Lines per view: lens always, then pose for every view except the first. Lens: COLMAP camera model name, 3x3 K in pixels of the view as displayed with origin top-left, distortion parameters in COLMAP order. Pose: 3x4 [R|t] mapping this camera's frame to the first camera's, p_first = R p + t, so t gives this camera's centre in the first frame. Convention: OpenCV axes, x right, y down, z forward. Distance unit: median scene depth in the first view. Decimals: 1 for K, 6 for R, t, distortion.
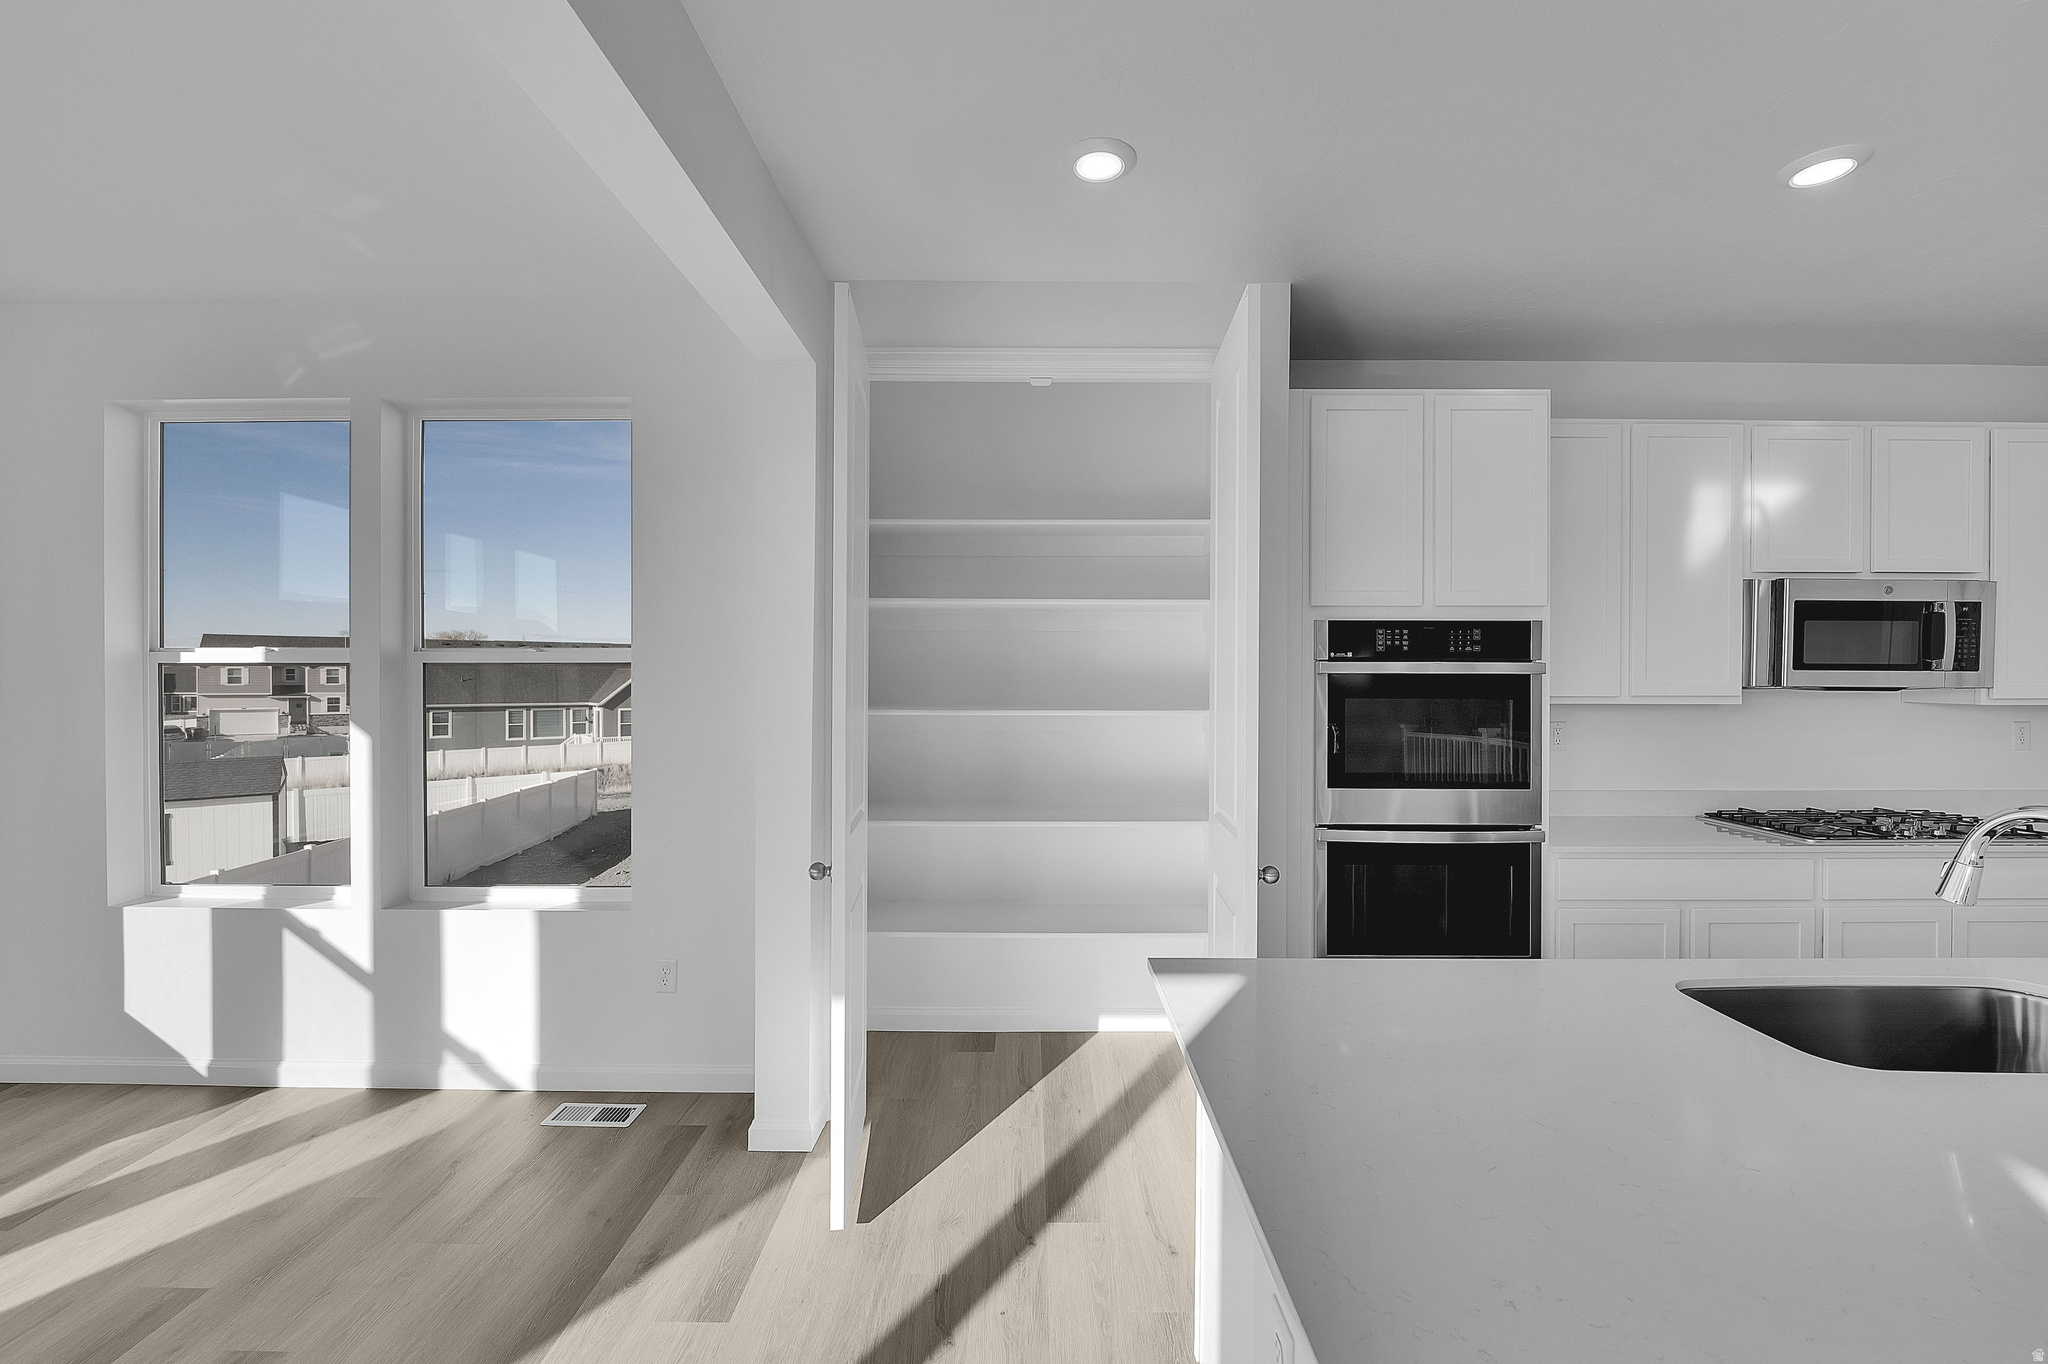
lens RADIAL K [[868.0, 0, 1022.3], [0, 868.0, 675.4], [0, 0, 1]] dist [-0.012991, 0.000776]
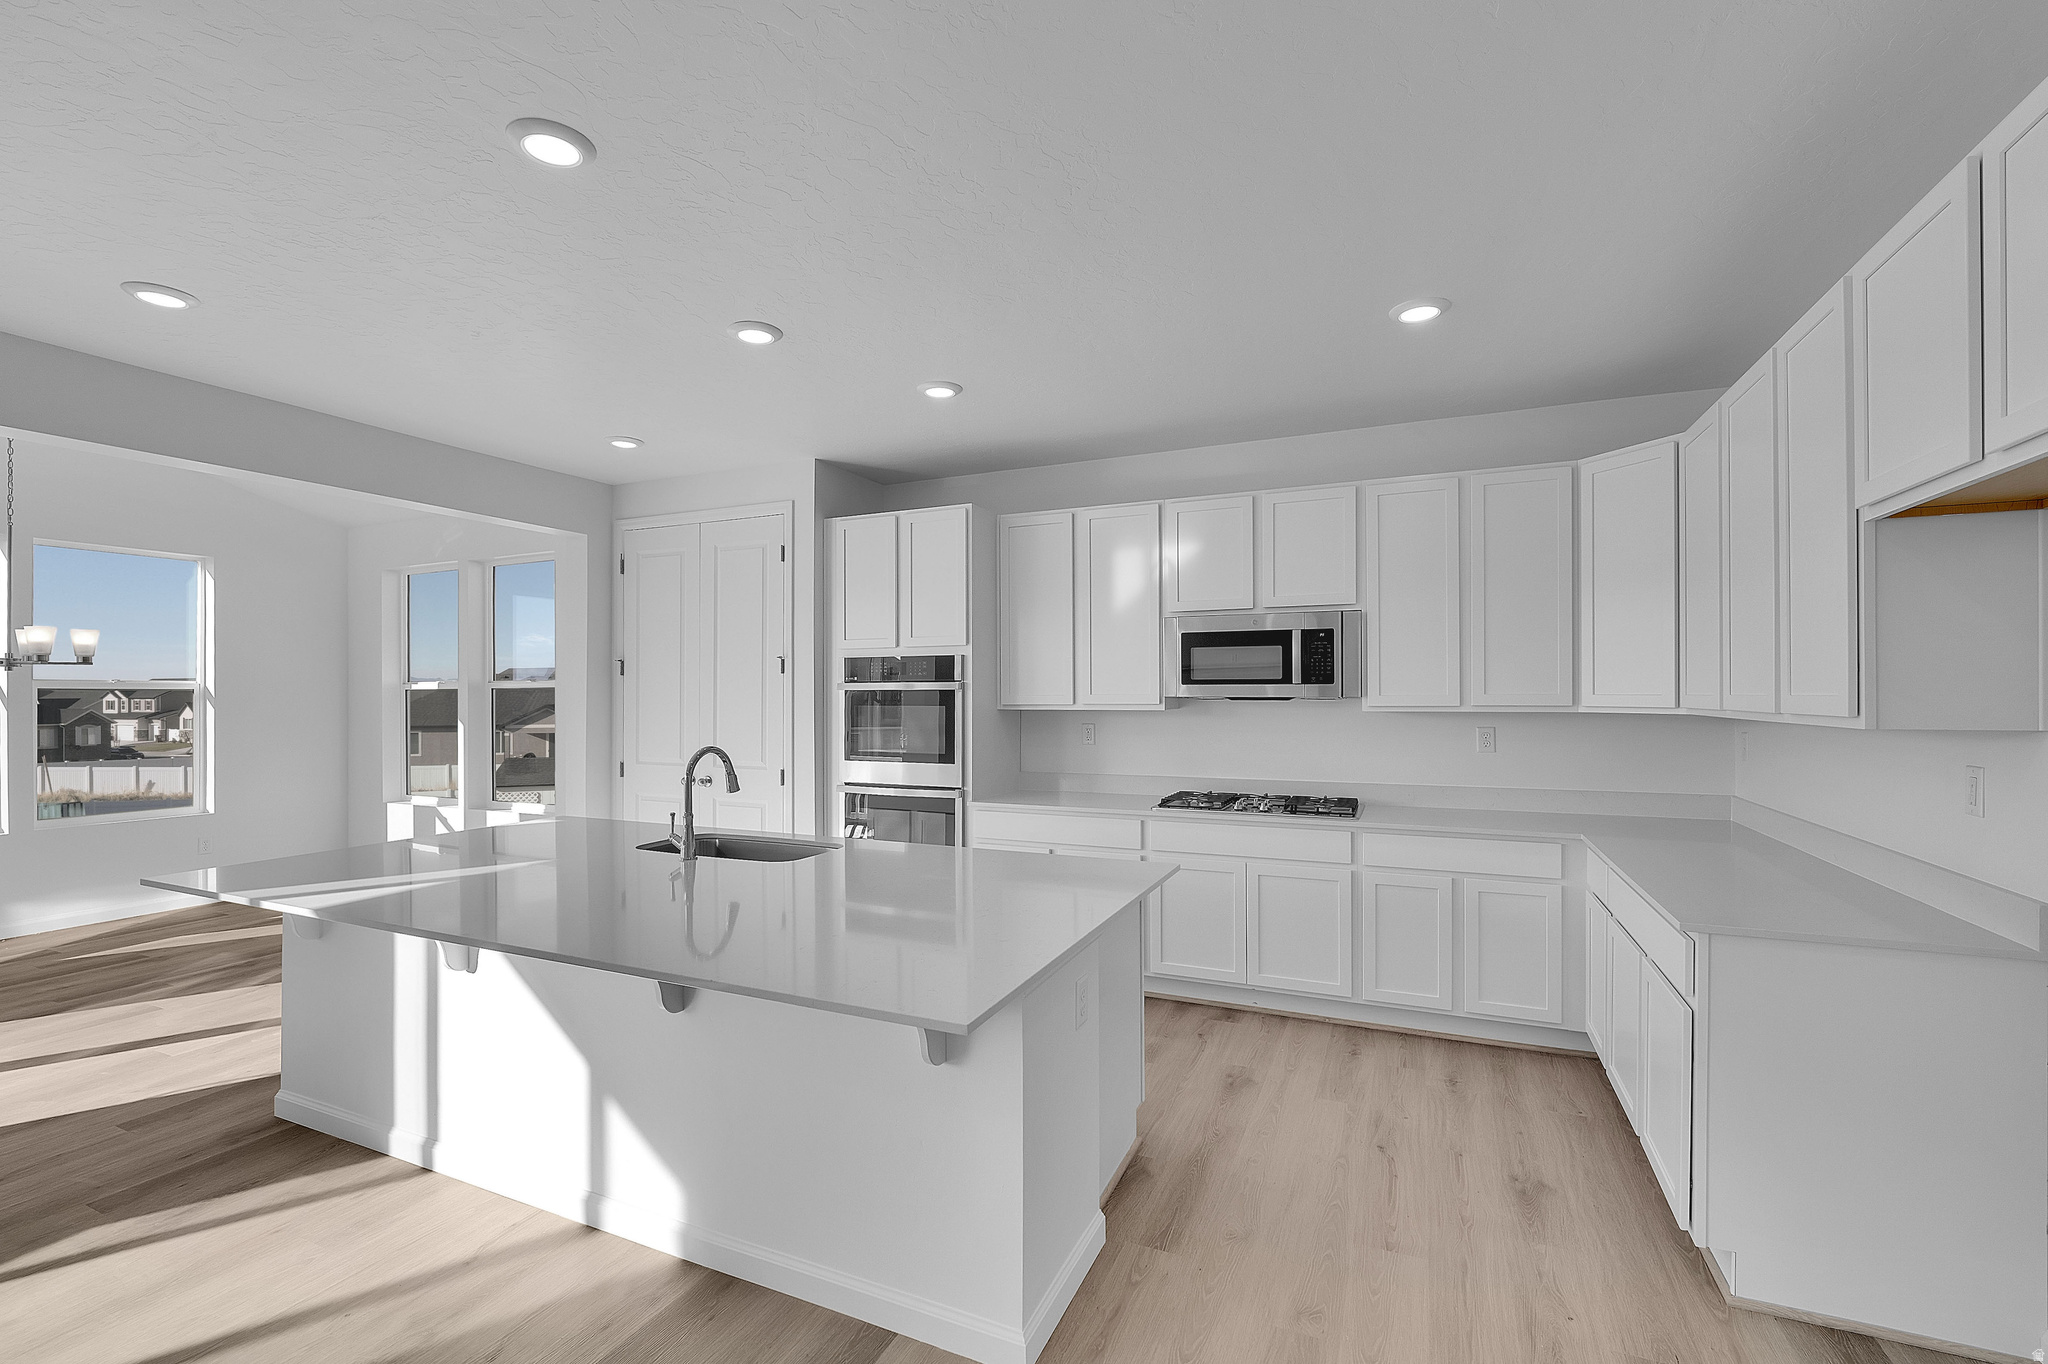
lens RADIAL K [[868.0, 0, 1022.3], [0, 868.0, 675.4], [0, 0, 1]] dist [-0.012991, 0.000776]
pose [[0.915606, -0.014063, -0.401830, 1.222934], [0.004869, 0.999703, -0.023893, 0.010122], [0.402046, 0.019920, 0.915403, -0.330874]]
